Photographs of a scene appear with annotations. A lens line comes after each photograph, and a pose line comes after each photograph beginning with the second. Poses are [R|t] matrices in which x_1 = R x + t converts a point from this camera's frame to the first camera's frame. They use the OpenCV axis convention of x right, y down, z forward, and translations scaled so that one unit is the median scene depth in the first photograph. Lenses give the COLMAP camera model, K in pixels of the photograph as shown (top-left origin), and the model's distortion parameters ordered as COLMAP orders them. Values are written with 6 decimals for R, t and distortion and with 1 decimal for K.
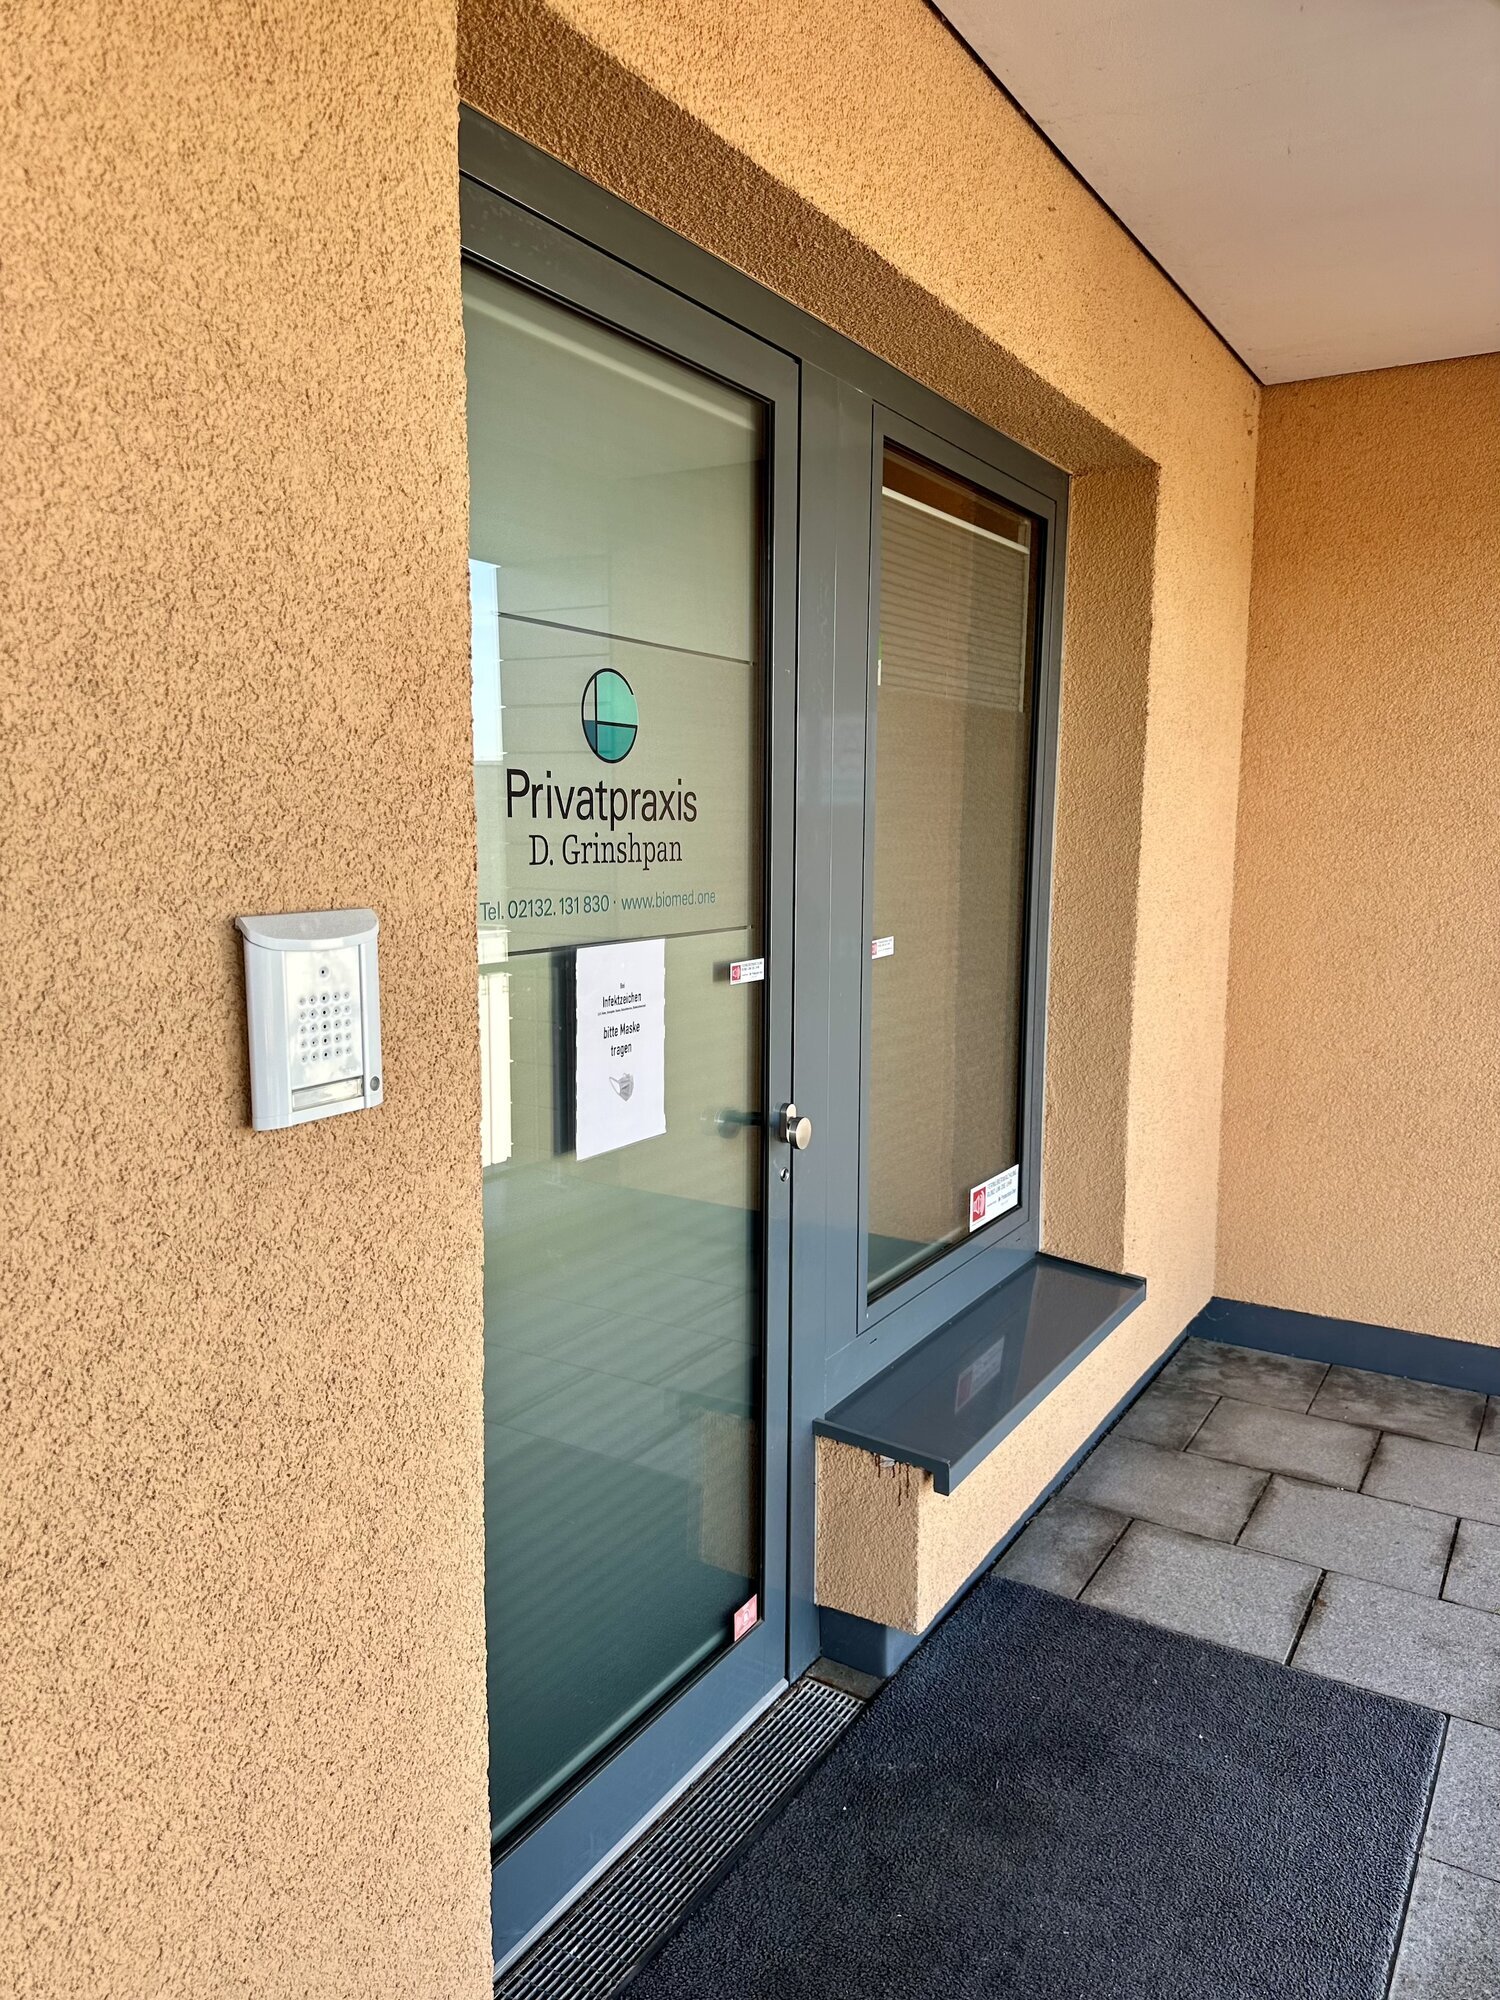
lens RADIAL K [[1392.0, 0, 782.3], [0, 1392.0, 1012.2], [0, 0, 1]] dist [0.075897, -0.000877]
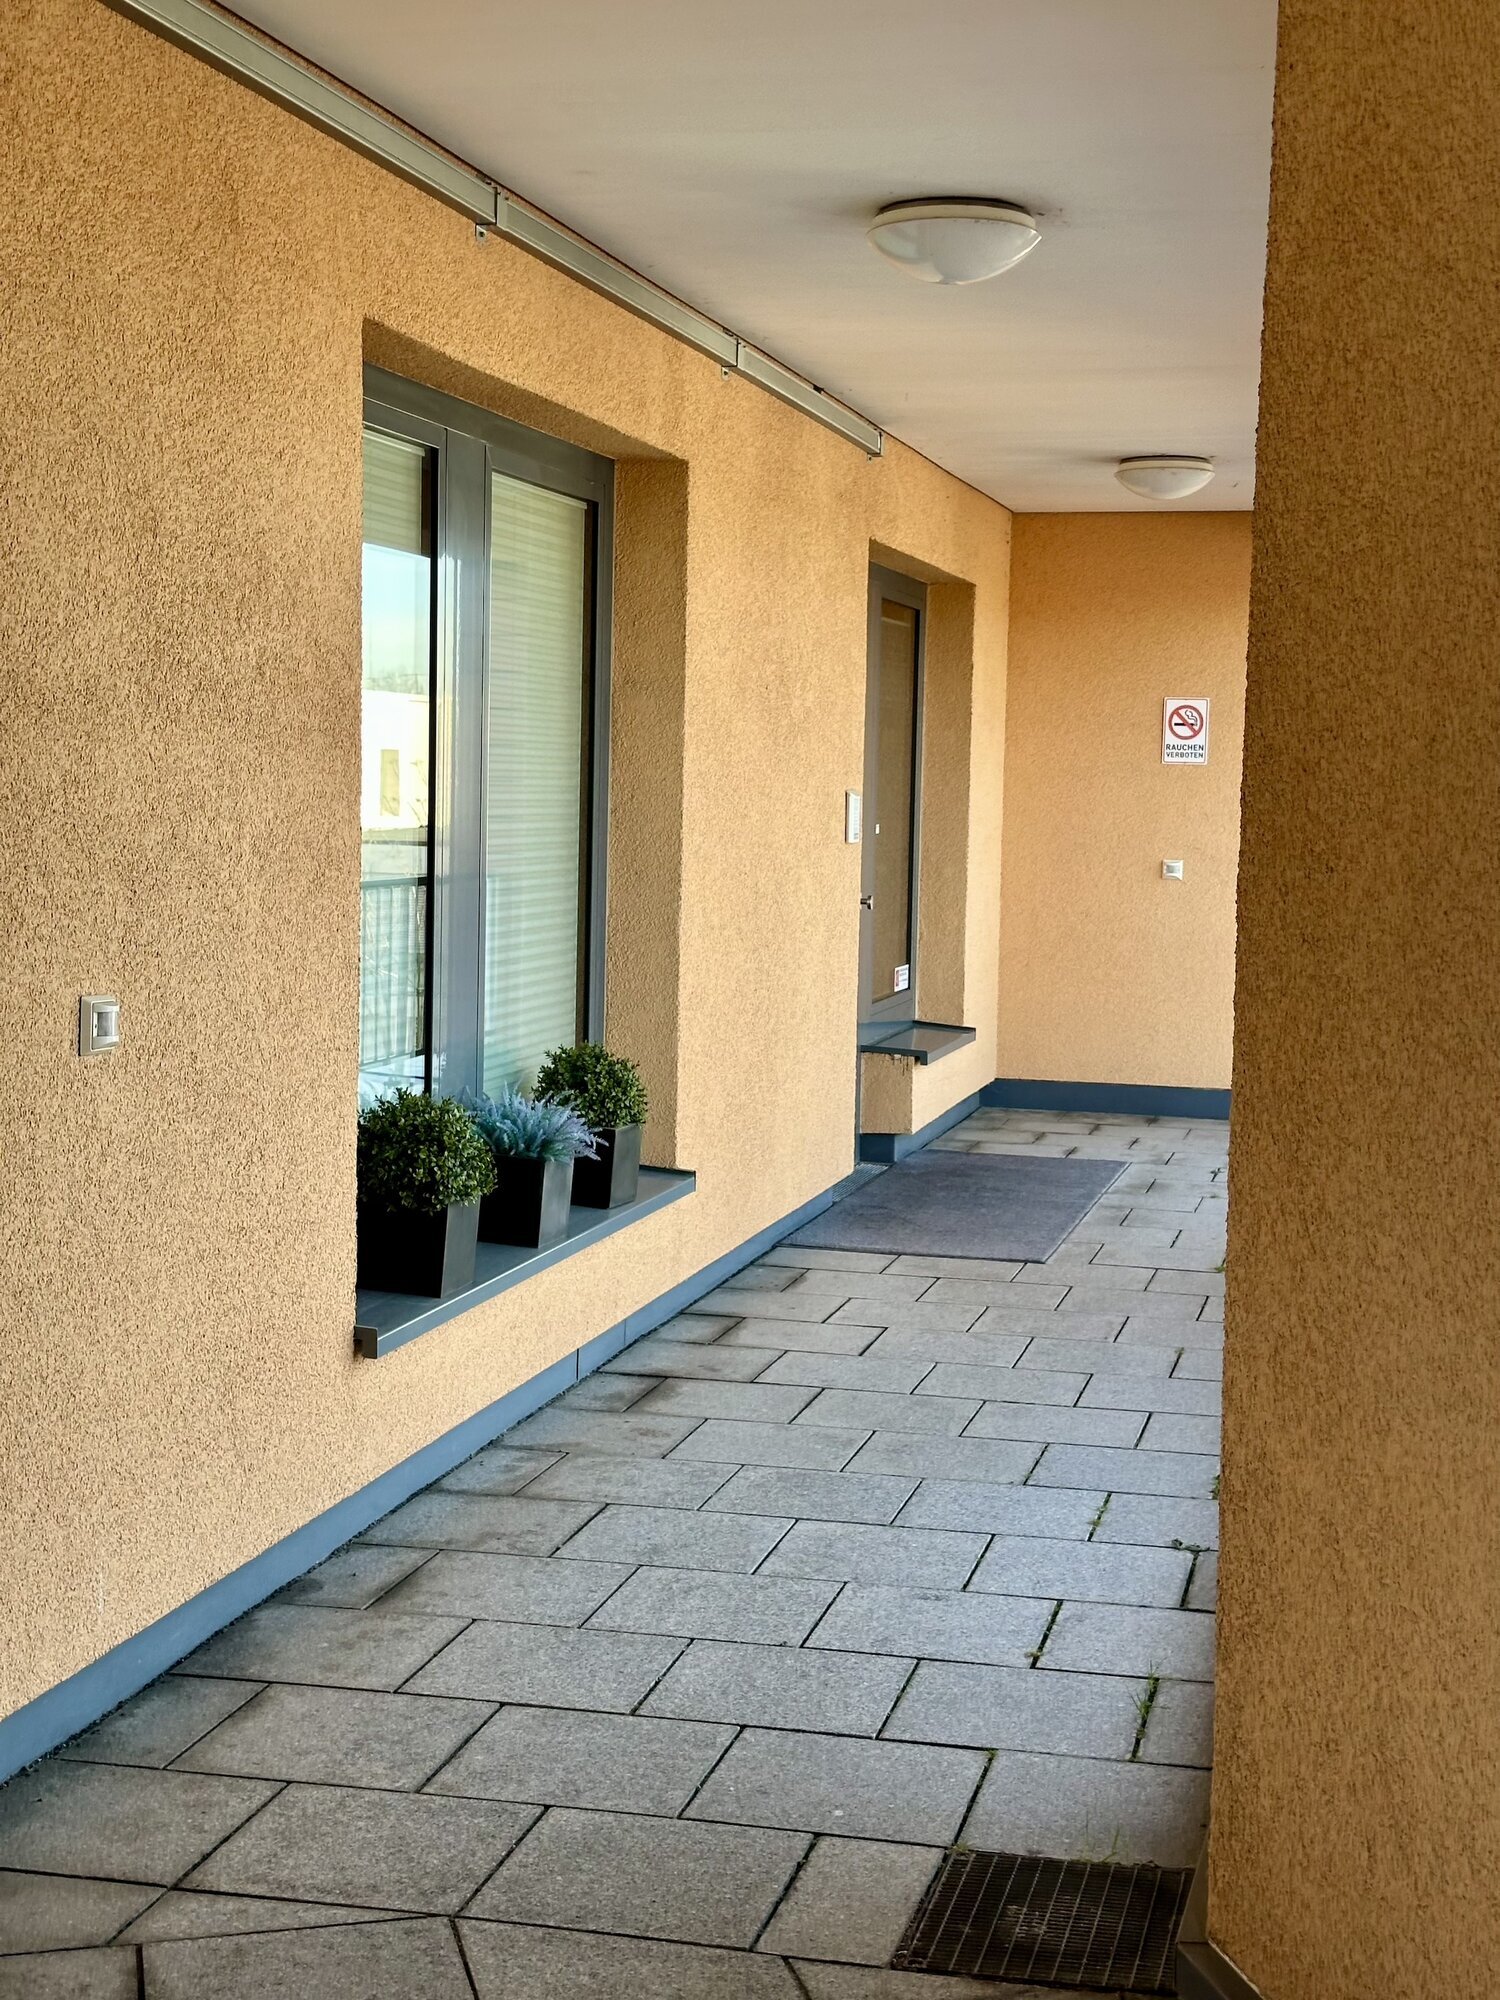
lens RADIAL K [[2747.6, 0, 750.0], [0, 2747.6, 1000.0], [0, 0, 1]] dist [0.227430, -0.017101]
pose [[0.957187, -0.013924, 0.289134, -0.730573], [0.029196, 0.998393, -0.048576, 0.225491], [-0.287993, 0.054938, 0.956056, -1.610240]]
